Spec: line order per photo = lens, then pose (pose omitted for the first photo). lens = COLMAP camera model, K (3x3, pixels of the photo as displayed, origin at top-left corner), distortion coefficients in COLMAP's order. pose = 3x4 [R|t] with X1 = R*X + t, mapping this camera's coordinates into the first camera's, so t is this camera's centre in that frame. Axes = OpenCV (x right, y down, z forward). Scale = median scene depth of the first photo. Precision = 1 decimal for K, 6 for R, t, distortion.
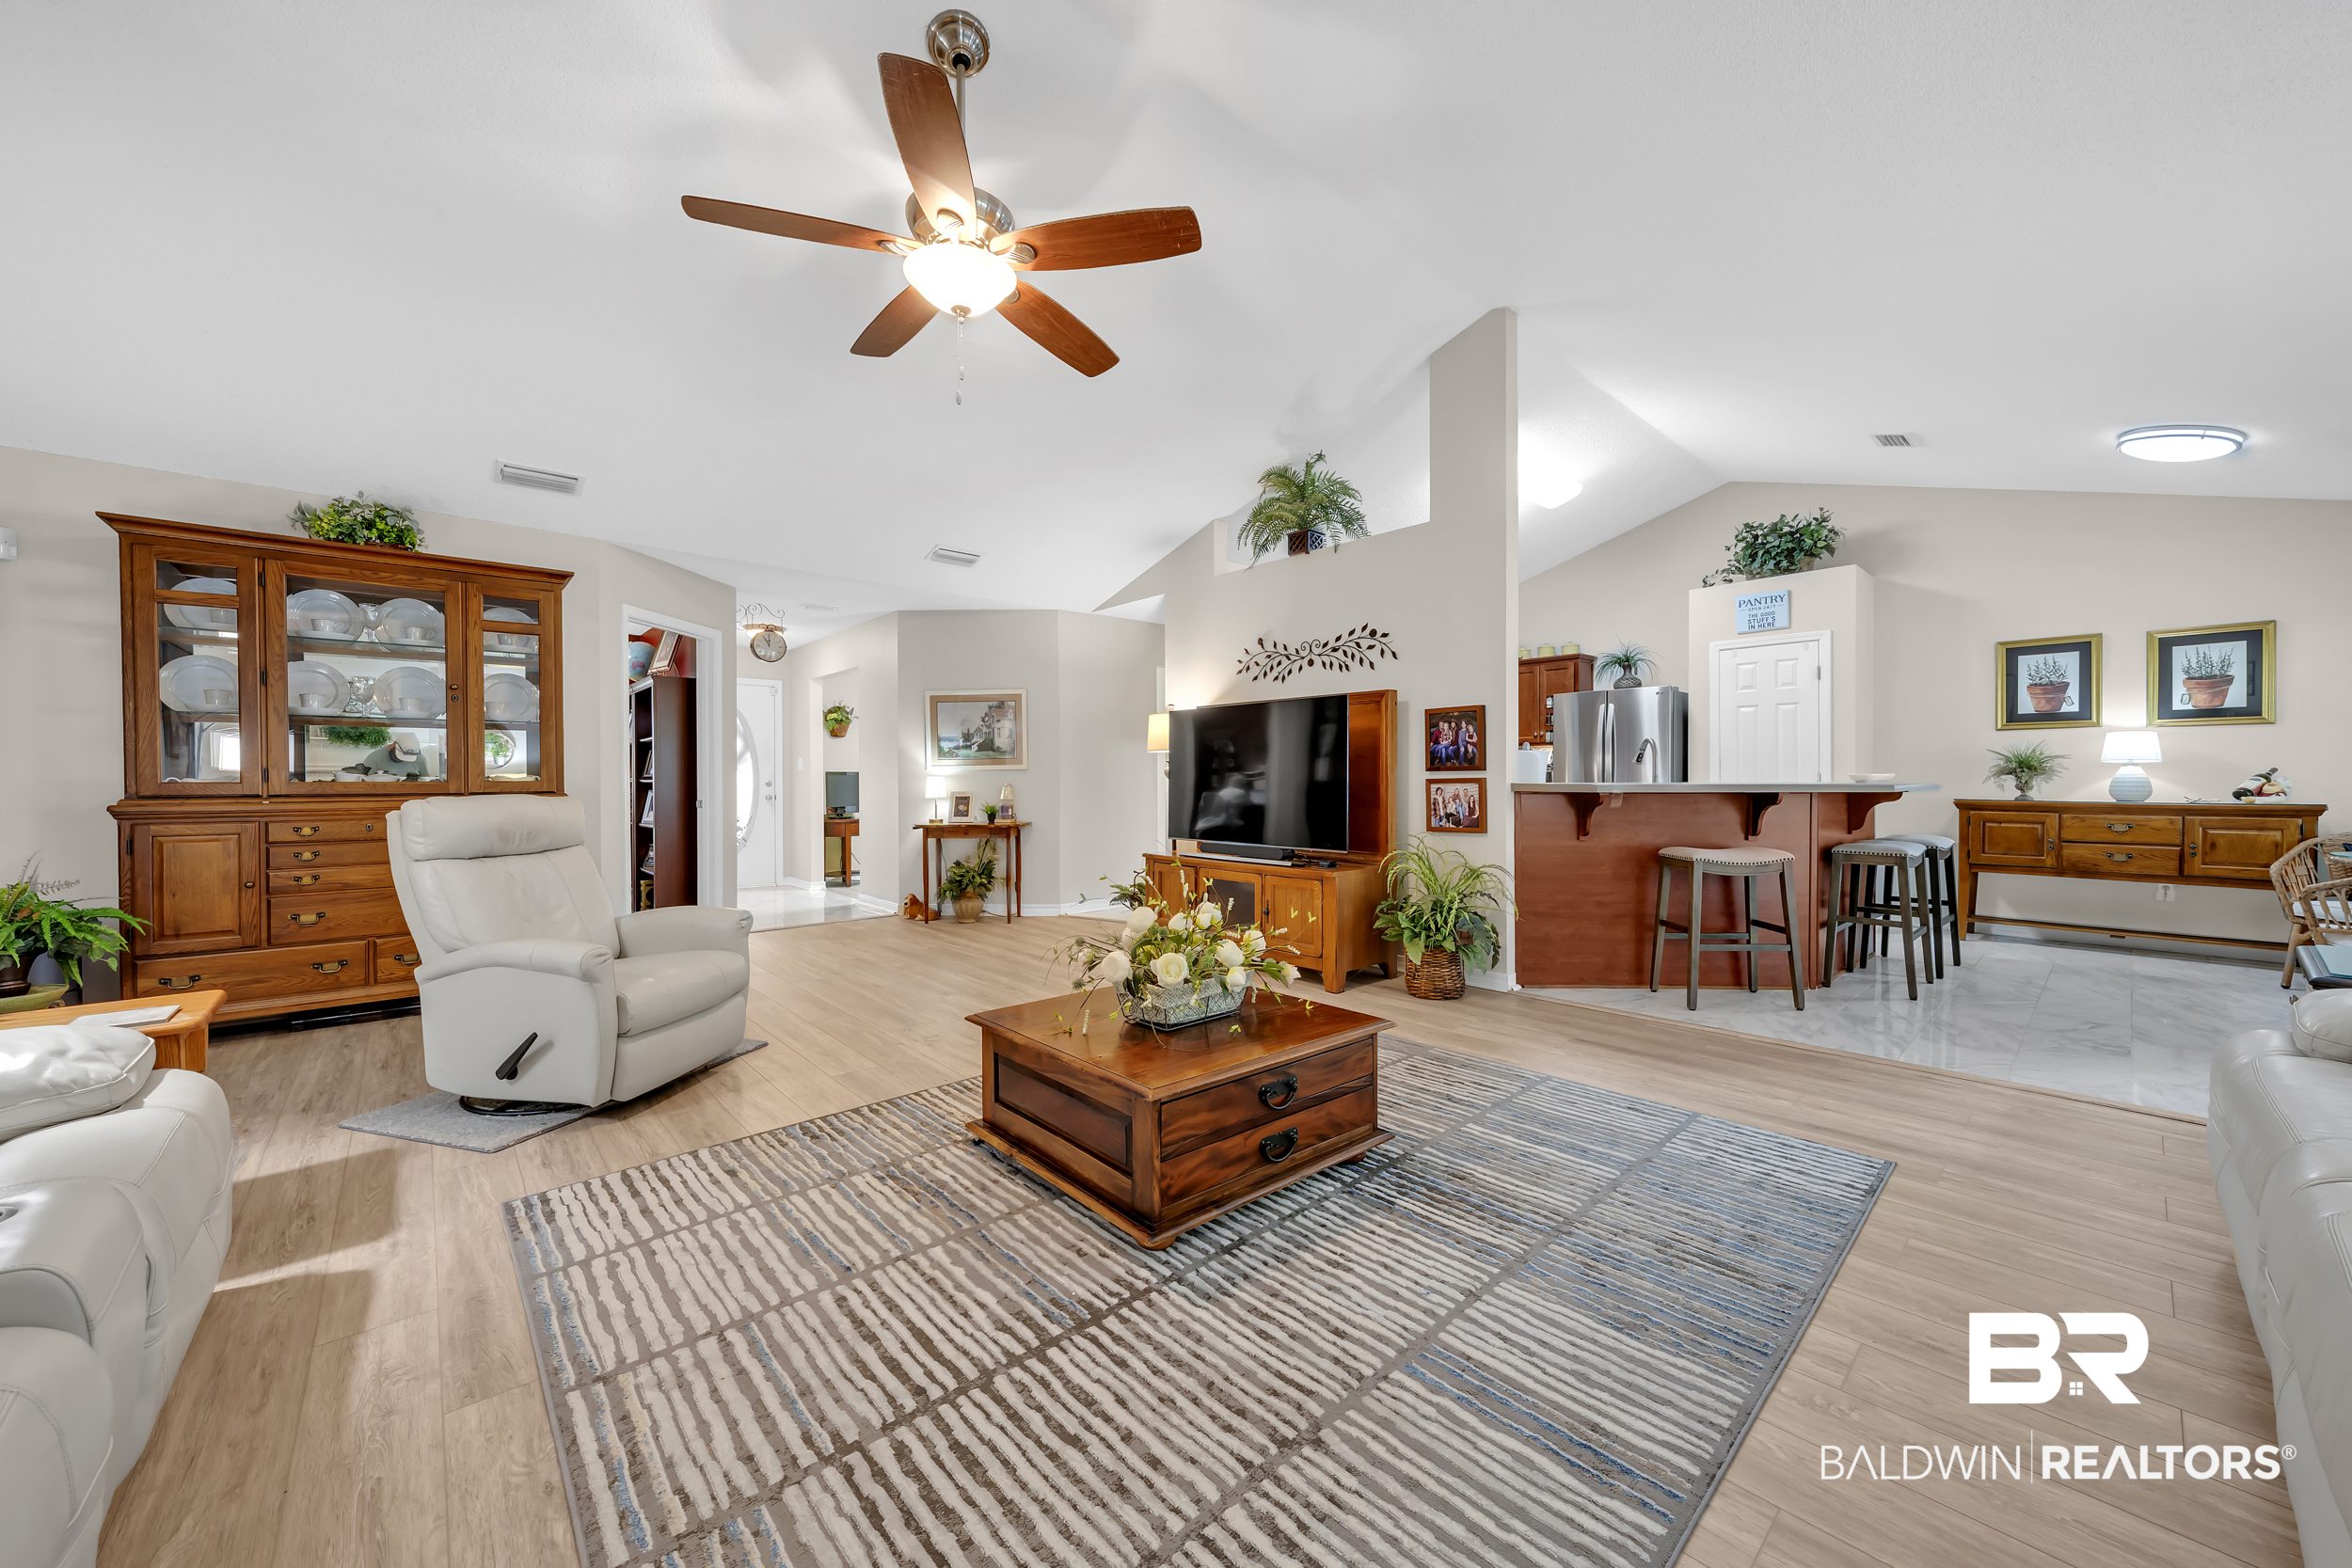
lens RADIAL K [[874.6, 0, 1181.8], [0, 874.6, 781.3], [0, 0, 1]] dist [-0.001099, 0.000230]
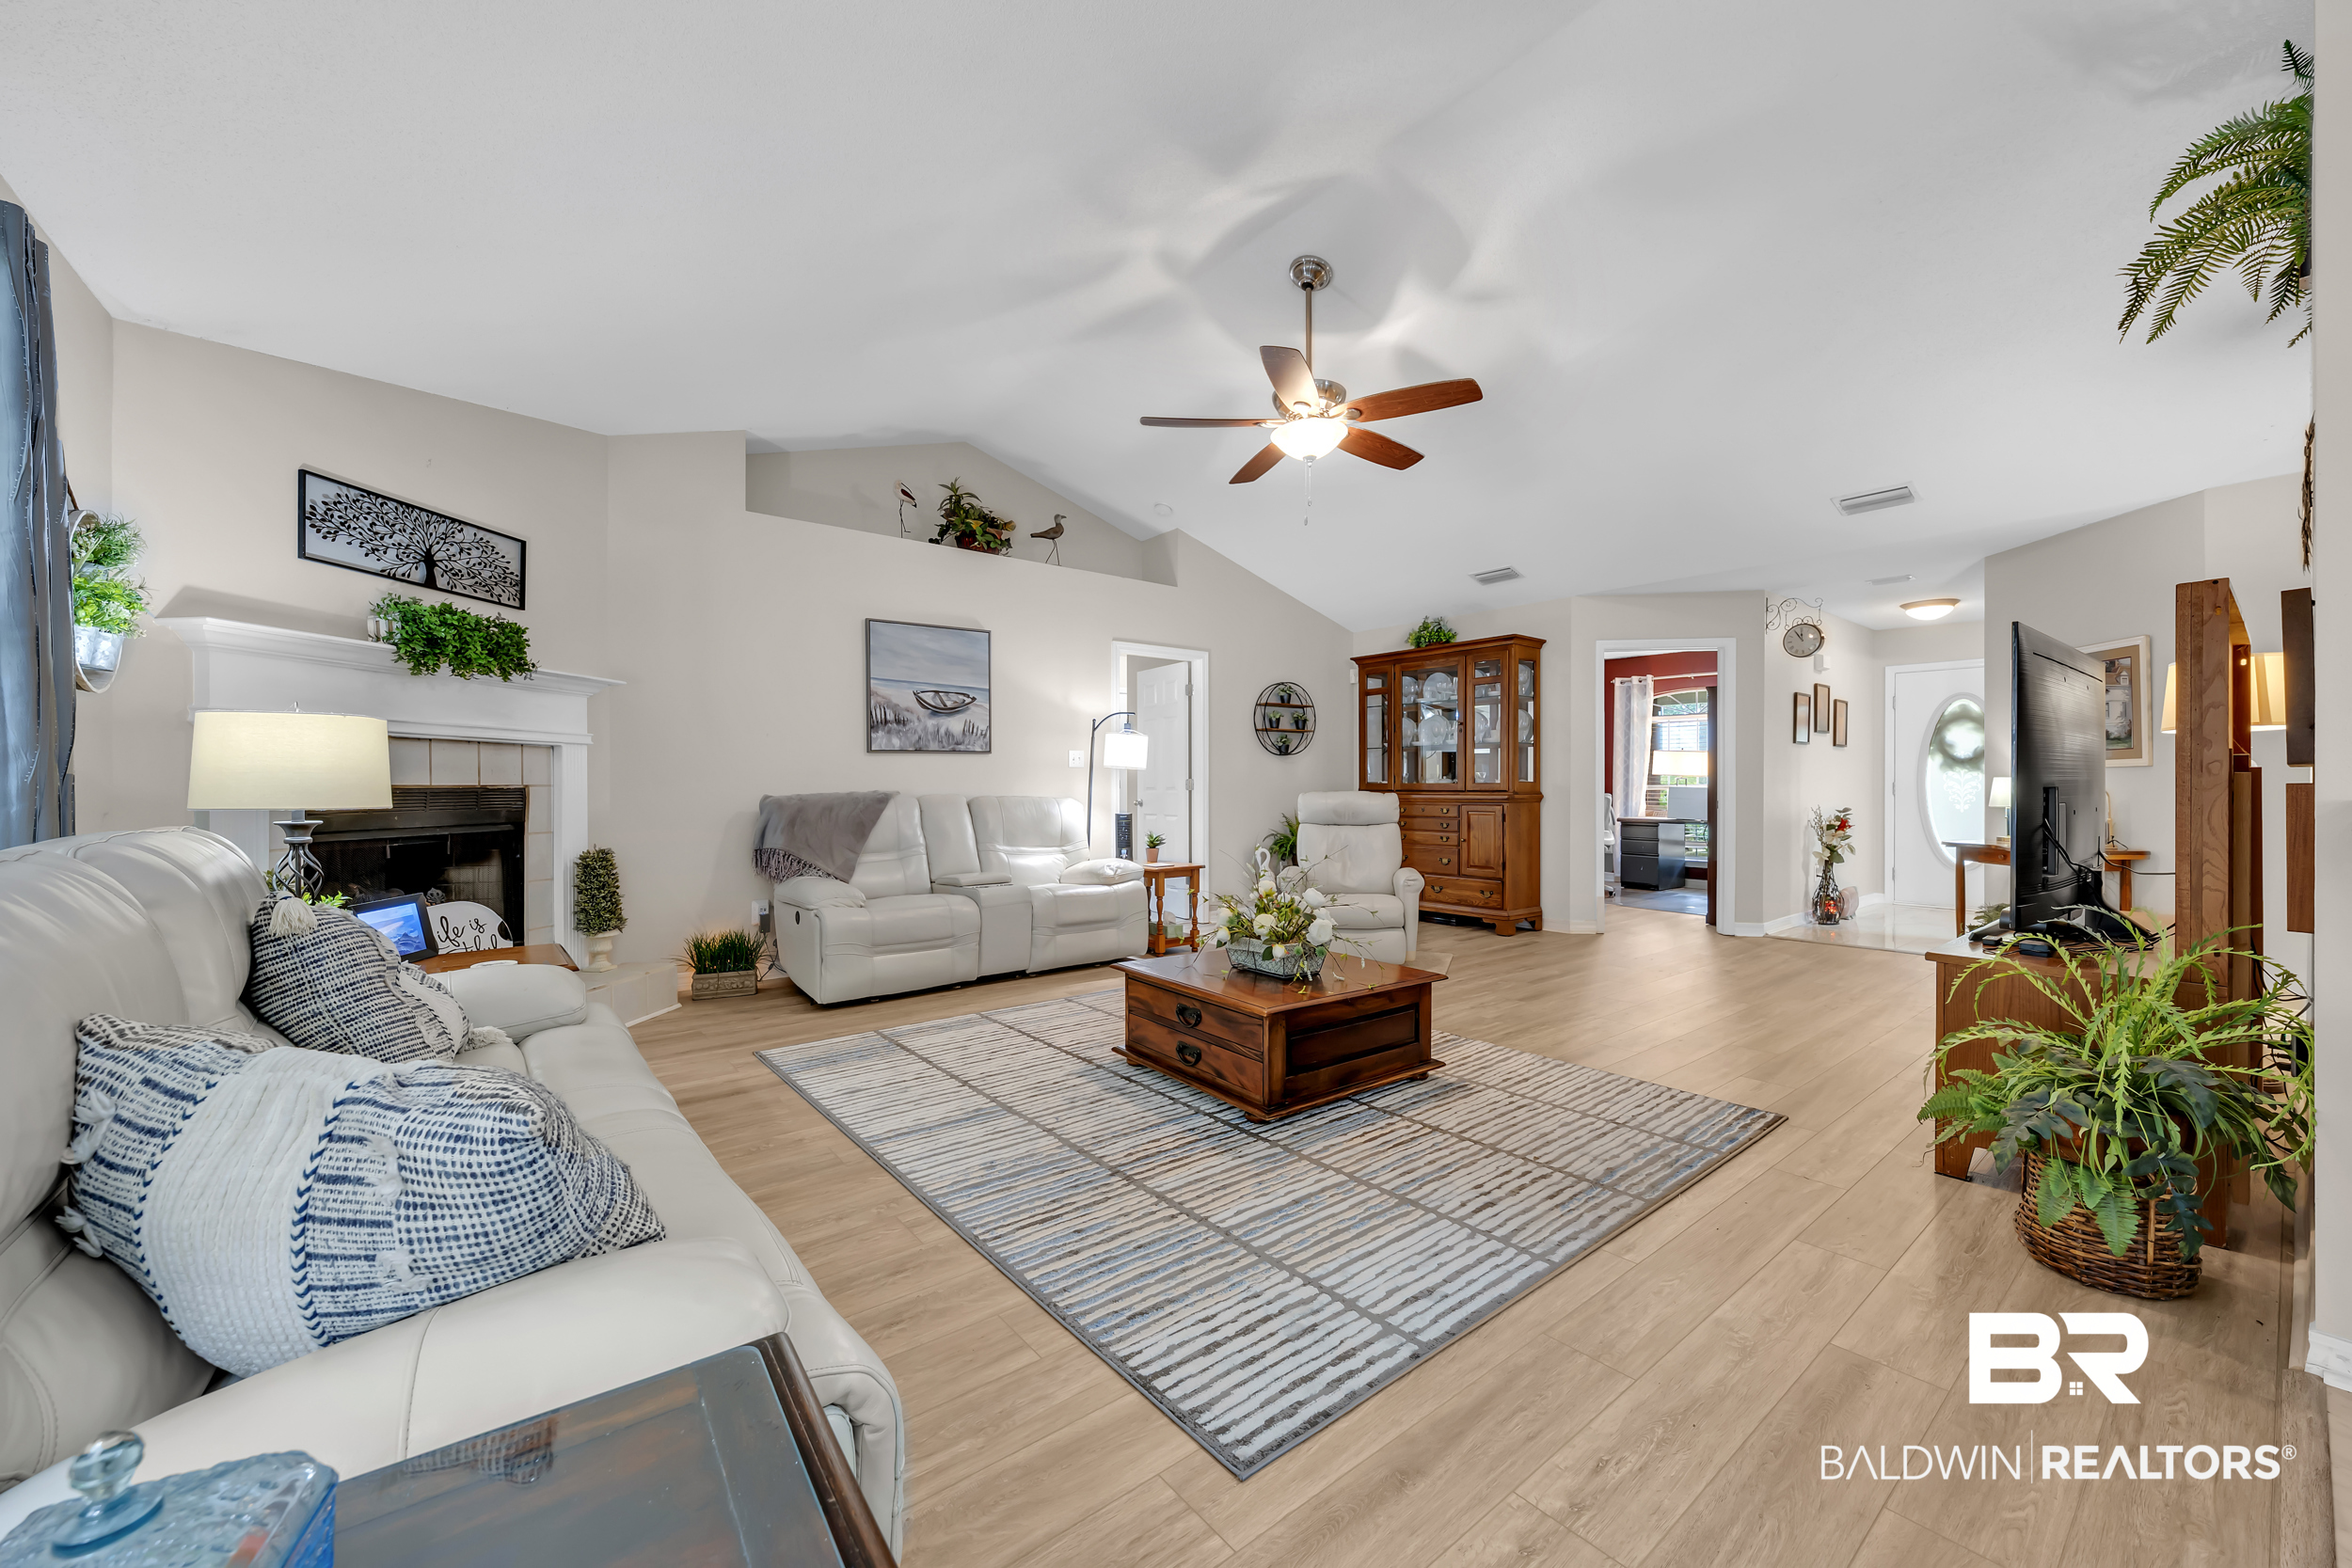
lens RADIAL K [[874.6, 0, 1162.0], [0, 874.6, 785.7], [0, 0, 1]] dist [-0.001099, 0.000230]
pose [[-0.073777, 0.007835, -0.997244, 1.198098], [0.001283, 0.999969, 0.007761, -0.010625], [0.997274, -0.000707, -0.073785, 0.862448]]
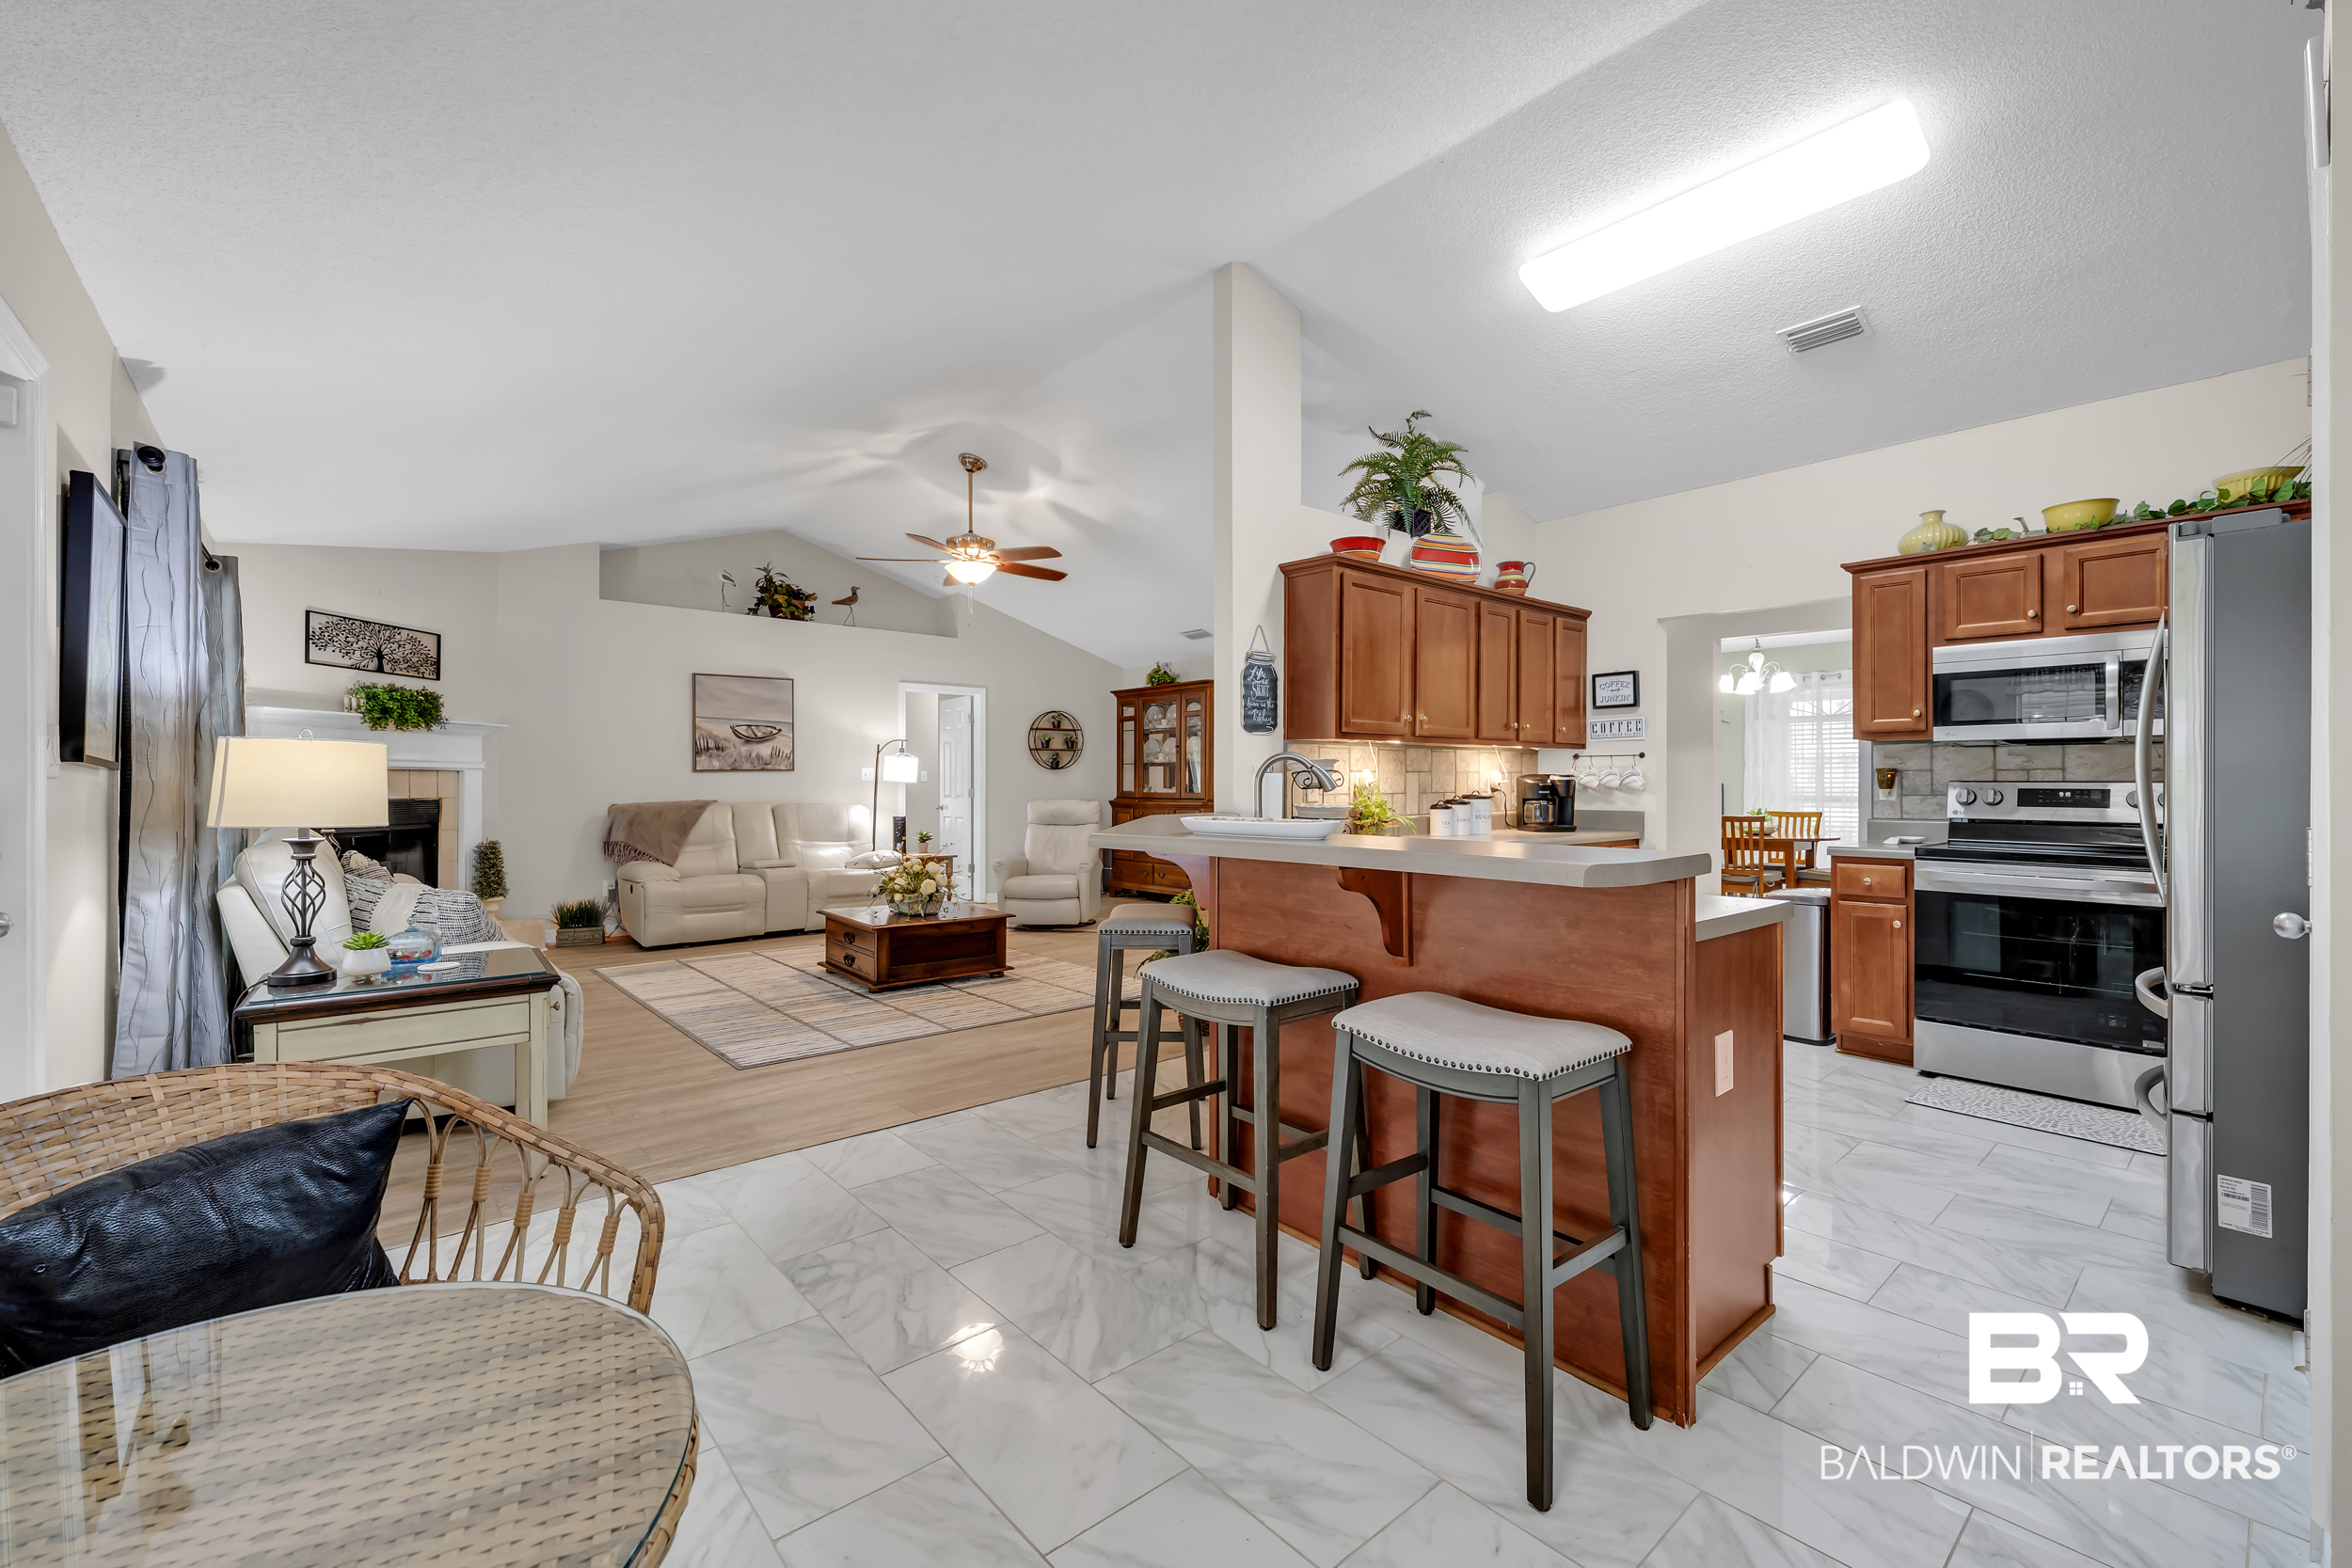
lens RADIAL K [[974.9, 0, 1174.7], [0, 974.9, 775.4], [0, 0, 1]] dist [-0.000470, 0.000018]
pose [[-0.032160, -0.001026, -0.999482, 2.174660], [0.000024, 0.999999, -0.001027, -0.054469], [0.999483, -0.000057, -0.032160, 1.592825]]
